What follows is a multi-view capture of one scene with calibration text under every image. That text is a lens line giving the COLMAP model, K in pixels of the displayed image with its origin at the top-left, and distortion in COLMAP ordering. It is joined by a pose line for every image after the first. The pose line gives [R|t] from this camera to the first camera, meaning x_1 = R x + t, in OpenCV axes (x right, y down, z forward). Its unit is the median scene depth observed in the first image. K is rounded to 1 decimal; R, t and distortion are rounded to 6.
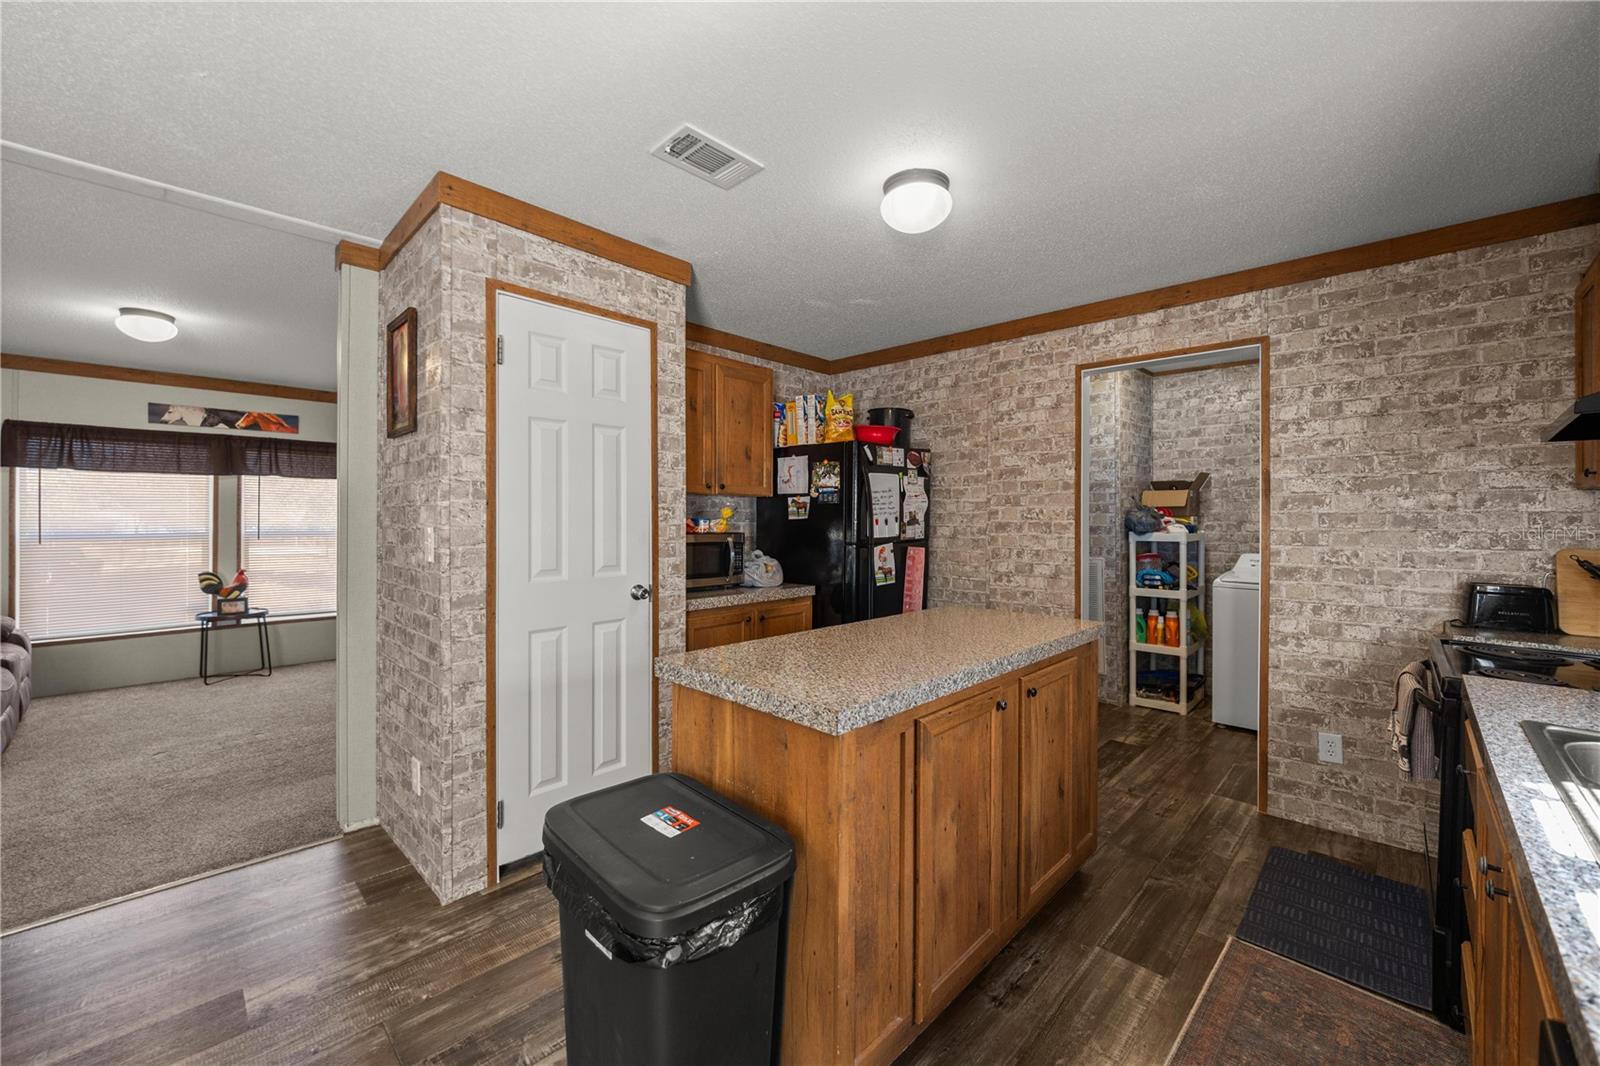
lens RADIAL K [[634.4, 0, 816.7], [0, 634.4, 519.0], [0, 0, 1]] dist [-0.007323, -0.000445]
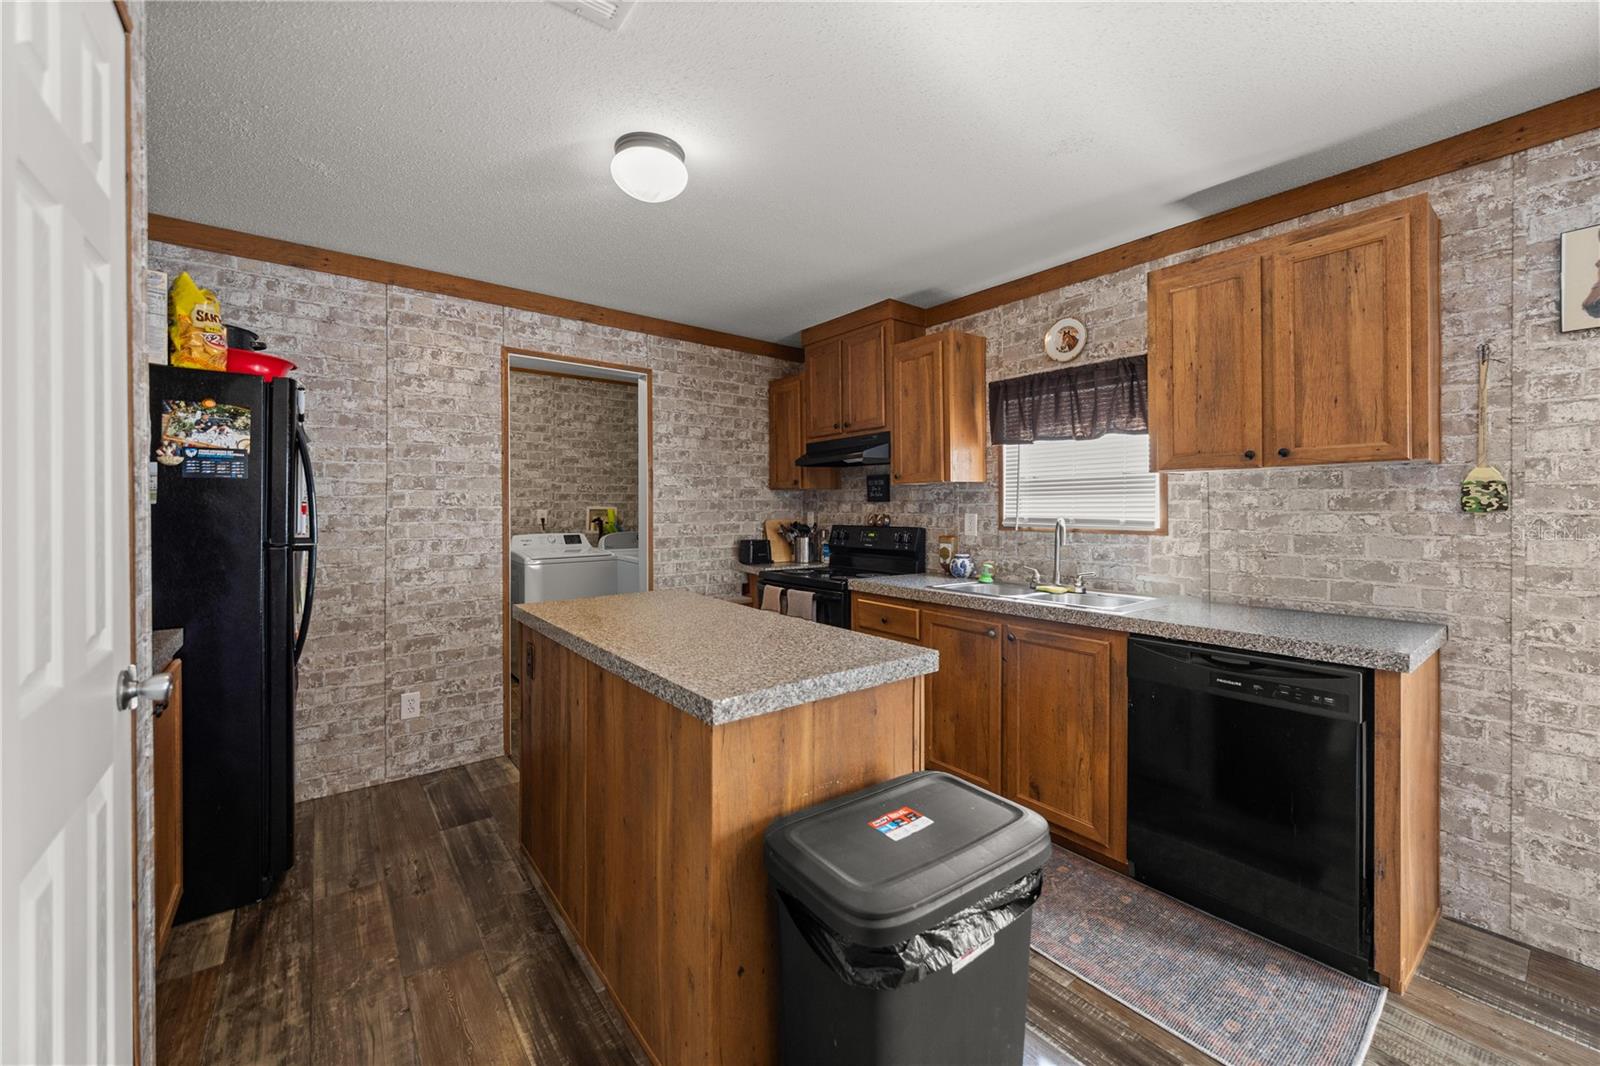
lens RADIAL K [[634.4, 0, 790.8], [0, 634.4, 511.2], [0, 0, 1]] dist [-0.007323, -0.000445]
pose [[0.130172, -0.009624, 0.991445, -0.494401], [0.002785, 0.999952, 0.009341, 0.001962], [-0.991488, 0.001545, 0.130192, 0.434640]]
